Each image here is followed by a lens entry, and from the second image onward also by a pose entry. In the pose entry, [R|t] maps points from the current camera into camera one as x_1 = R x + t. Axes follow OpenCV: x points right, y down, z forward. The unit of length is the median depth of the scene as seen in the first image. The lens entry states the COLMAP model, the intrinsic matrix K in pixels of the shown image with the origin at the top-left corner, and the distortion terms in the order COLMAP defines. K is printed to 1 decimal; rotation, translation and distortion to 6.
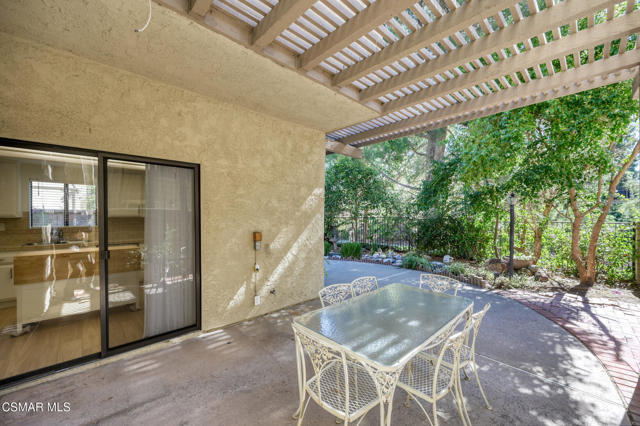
lens RADIAL K [[251.9, 0, 320.7], [0, 251.9, 217.1], [0, 0, 1]] dist [0.007502, -0.000318]
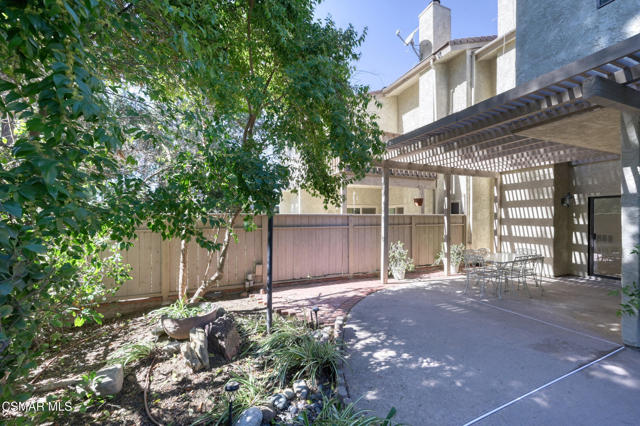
lens RADIAL K [[251.9, 0, 320.7], [0, 251.9, 217.1], [0, 0, 1]] dist [0.007502, -0.000318]
pose [[-0.933676, 0.001191, 0.358118, 0.737213], [0.001218, 0.999999, -0.000152, -0.039126], [-0.358118, 0.000294, -0.933676, 2.744993]]
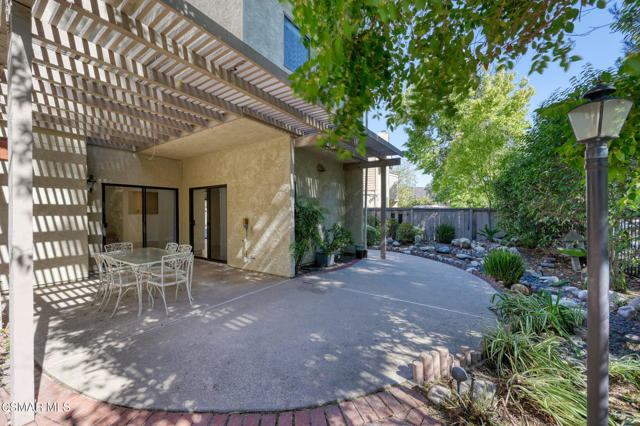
lens RADIAL K [[251.9, 0, 320.7], [0, 251.9, 217.1], [0, 0, 1]] dist [0.007502, -0.000318]
pose [[0.210260, 0.019353, -0.977454, 1.648314], [-0.000781, 0.999807, 0.019628, 0.019307], [0.977645, -0.003364, 0.210234, 1.272141]]
